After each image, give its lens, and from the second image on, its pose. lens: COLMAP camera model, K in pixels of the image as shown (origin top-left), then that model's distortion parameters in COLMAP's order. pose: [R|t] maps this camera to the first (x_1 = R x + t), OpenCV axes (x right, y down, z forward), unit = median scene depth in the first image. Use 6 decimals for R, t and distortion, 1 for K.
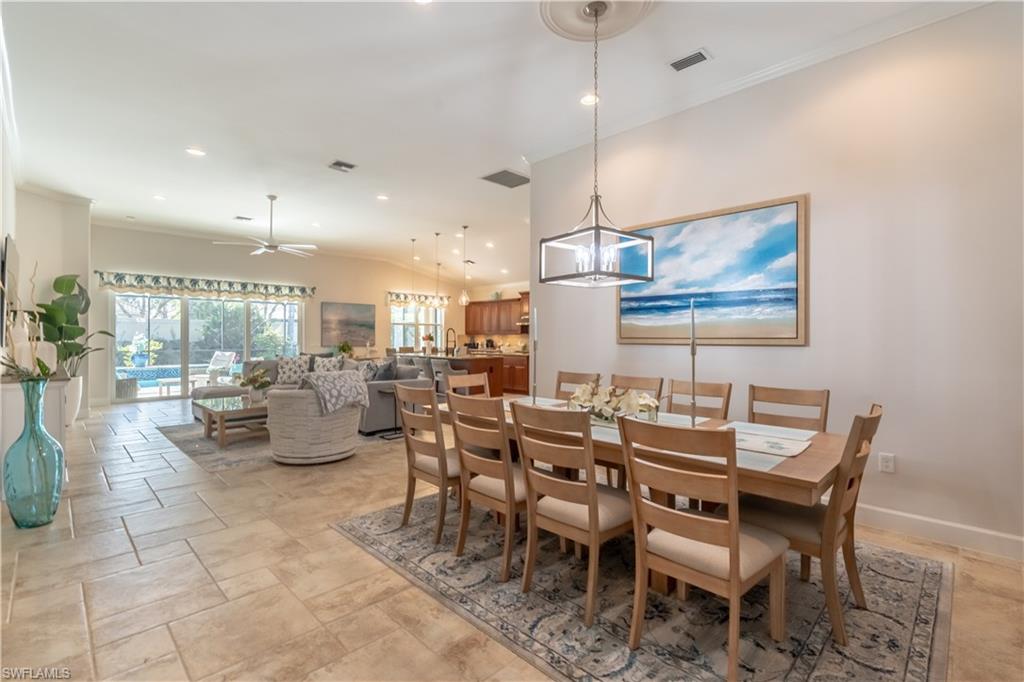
lens RADIAL K [[461.8, 0, 506.7], [0, 461.8, 341.3], [0, 0, 1]] dist [-0.007431, 0.000972]
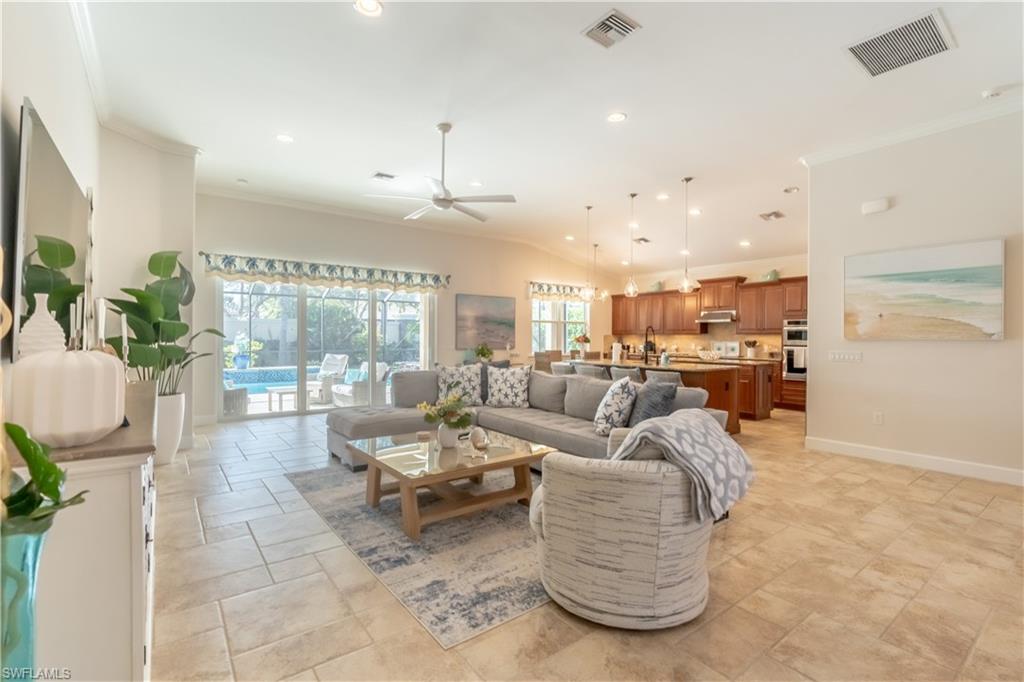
lens RADIAL K [[461.8, 0, 511.2], [0, 461.8, 342.0], [0, 0, 1]] dist [-0.007431, 0.000972]
pose [[0.991691, 0.004188, -0.128578, -0.223010], [-0.004040, 0.999991, 0.001409, -0.003584], [0.128583, -0.000878, 0.991698, 0.240781]]
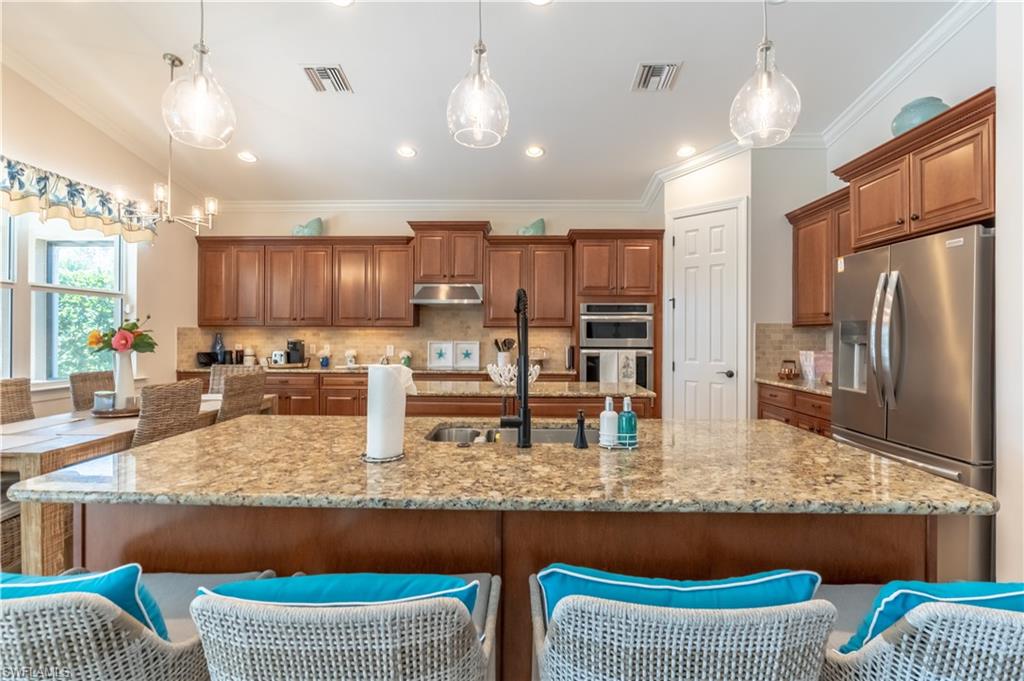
lens RADIAL K [[461.8, 0, 507.4], [0, 461.8, 331.2], [0, 0, 1]] dist [-0.007431, 0.000972]
pose [[0.718408, 0.003623, 0.695612, -0.228045], [0.004655, 0.999939, -0.010015, -0.010260], [-0.695606, 0.010434, 0.718348, 0.807187]]
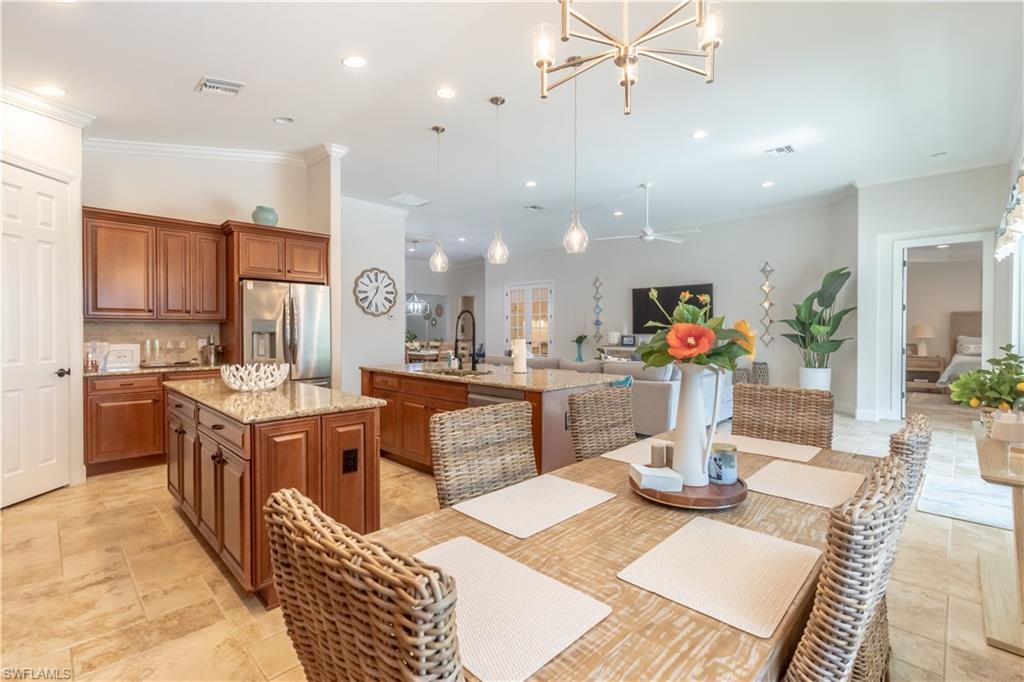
lens RADIAL K [[461.8, 0, 504.3], [0, 461.8, 334.3], [0, 0, 1]] dist [-0.007431, 0.000972]
pose [[-0.999875, -0.003858, -0.015334, -0.139967], [-0.004175, 0.999777, 0.020690, -0.013580], [0.015251, 0.020751, -0.999668, 1.315783]]
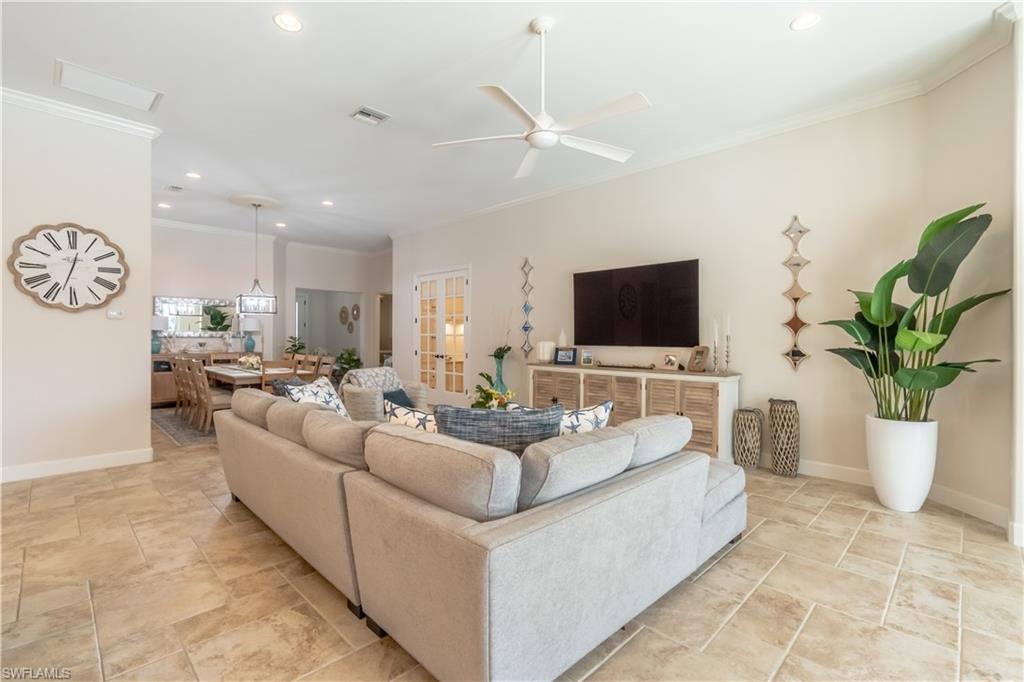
lens RADIAL K [[461.8, 0, 506.3], [0, 461.8, 337.6], [0, 0, 1]] dist [-0.007431, 0.000972]
pose [[-0.999904, -0.008293, -0.011080, -0.323122], [-0.008425, 0.999894, 0.011864, -0.012036], [0.010981, 0.011956, -0.999868, 0.968311]]
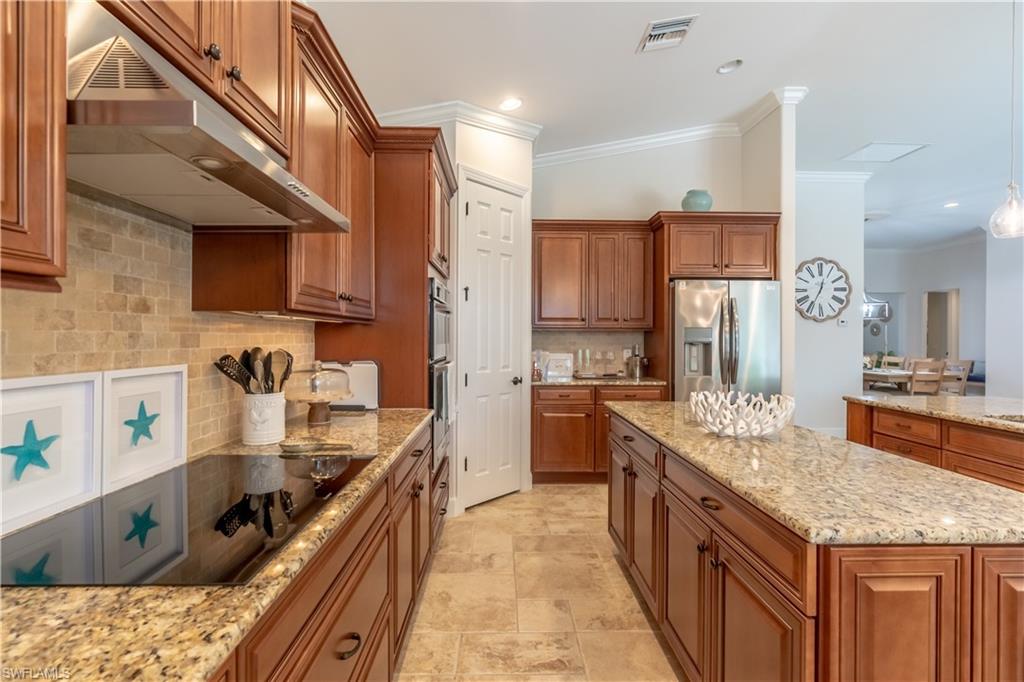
lens RADIAL K [[461.8, 0, 510.2], [0, 461.8, 339.3], [0, 0, 1]] dist [-0.007431, 0.000972]
pose [[-0.727827, -0.007877, 0.685716, -0.052407], [0.001323, 0.999916, 0.012891, -0.012942], [-0.685760, 0.010290, -0.727755, 1.227562]]
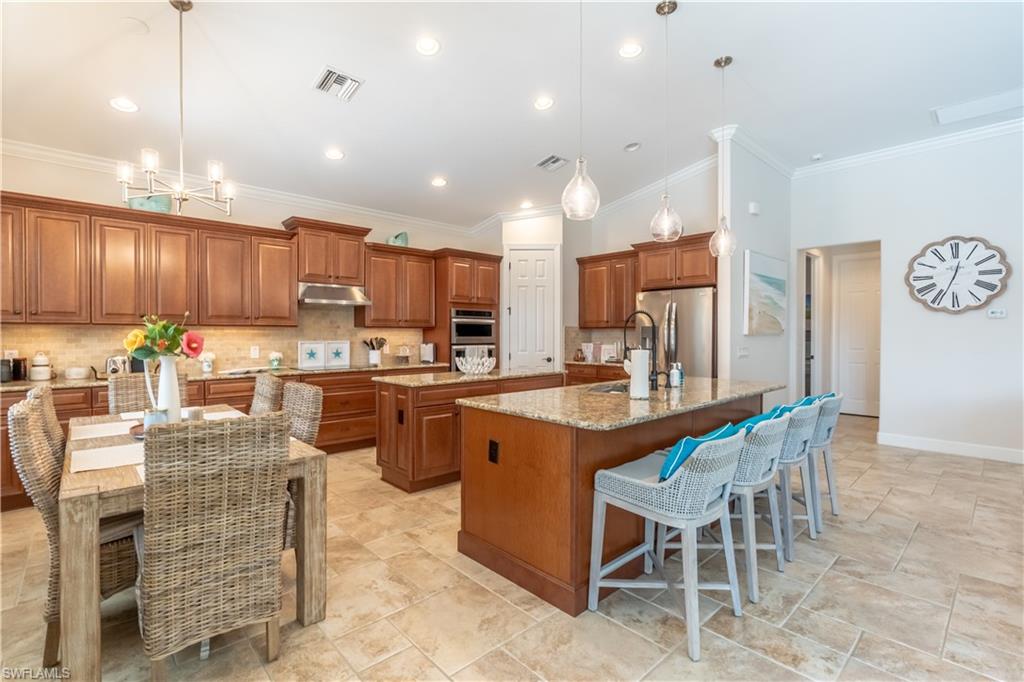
lens RADIAL K [[461.8, 0, 512.5], [0, 461.8, 340.9], [0, 0, 1]] dist [-0.007431, 0.000972]
pose [[0.025979, -0.018201, 0.999497, -0.421540], [0.009751, 0.999791, 0.017953, -0.011761], [-0.999615, 0.009280, 0.026151, 0.994120]]
